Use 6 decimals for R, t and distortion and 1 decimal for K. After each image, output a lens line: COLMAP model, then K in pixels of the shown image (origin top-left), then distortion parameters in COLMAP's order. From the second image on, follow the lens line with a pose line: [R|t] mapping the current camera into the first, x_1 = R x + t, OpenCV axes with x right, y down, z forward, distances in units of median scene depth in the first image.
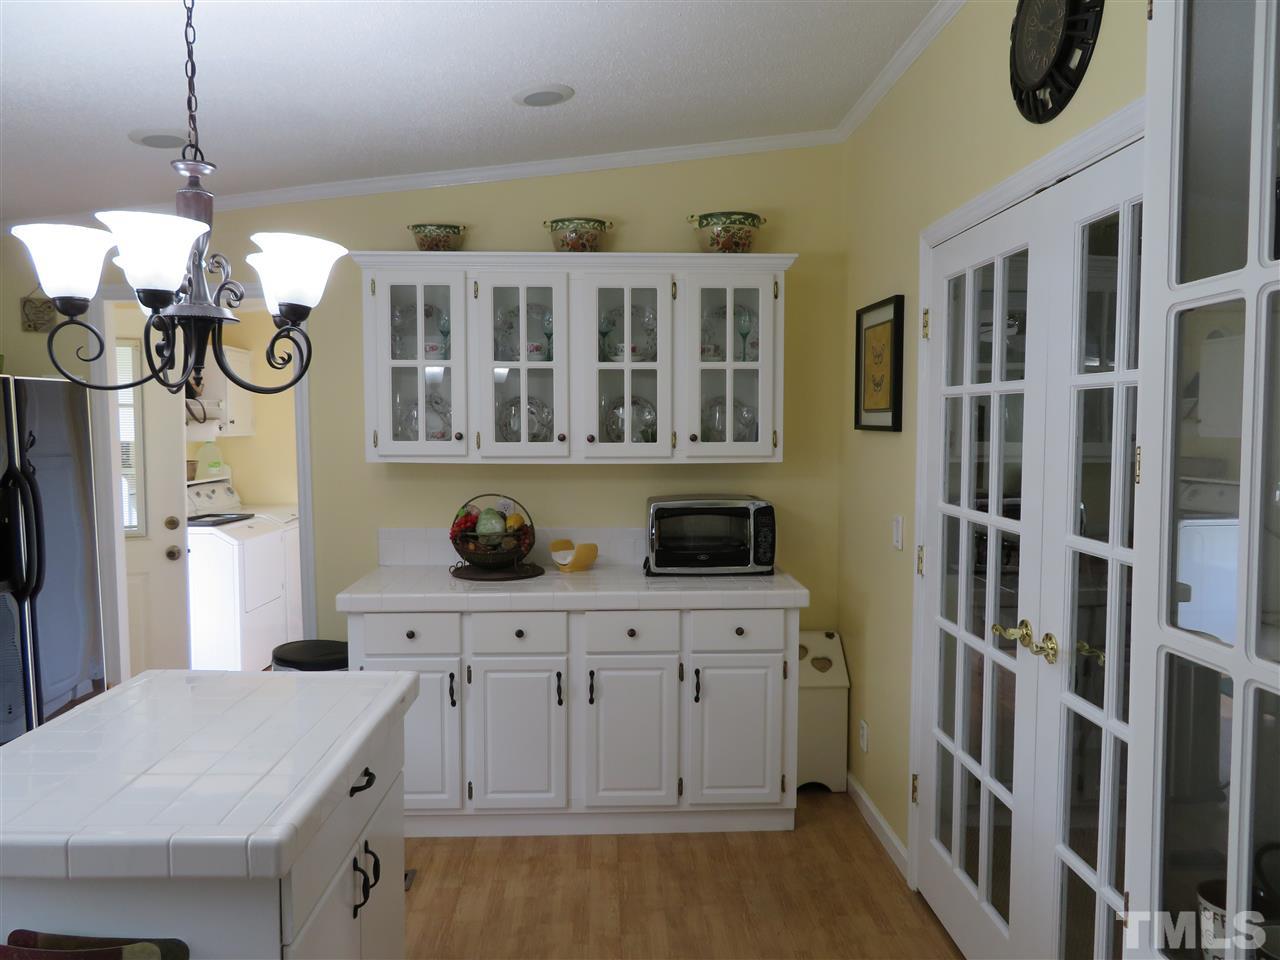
lens RADIAL K [[931.2, 0, 640.0], [0, 931.2, 480.0], [0, 0, 1]] dist [0.000281, 0.001829]
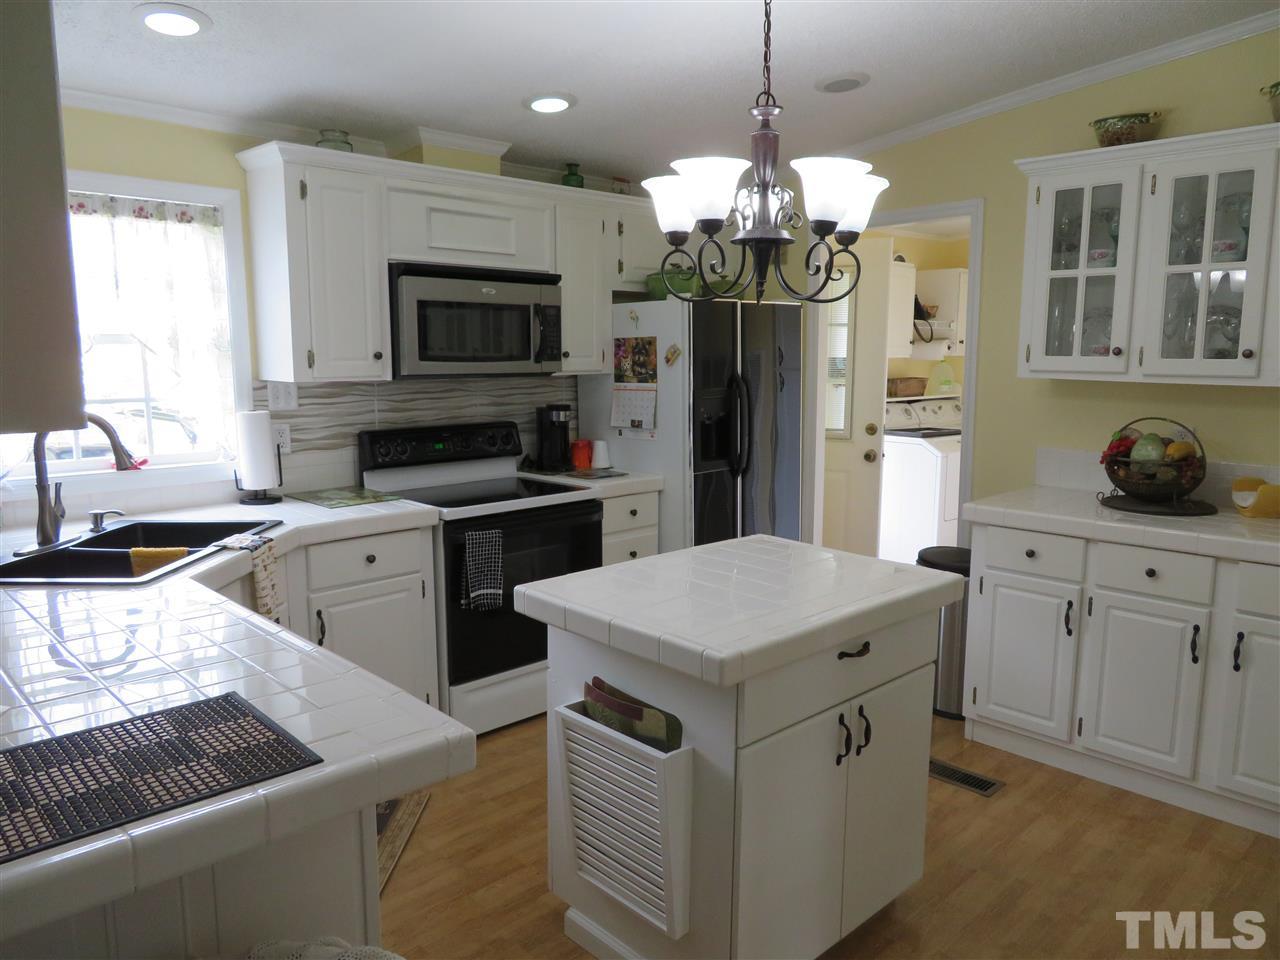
lens RADIAL K [[935.4, 0, 640.0], [0, 935.4, 480.0], [0, 0, 1]] dist [0.007158, -0.000528]
pose [[0.667902, 0.106996, -0.736518, 0.193530], [-0.051920, 0.993900, 0.097304, 0.014110], [0.742436, -0.026749, 0.669383, 0.035711]]
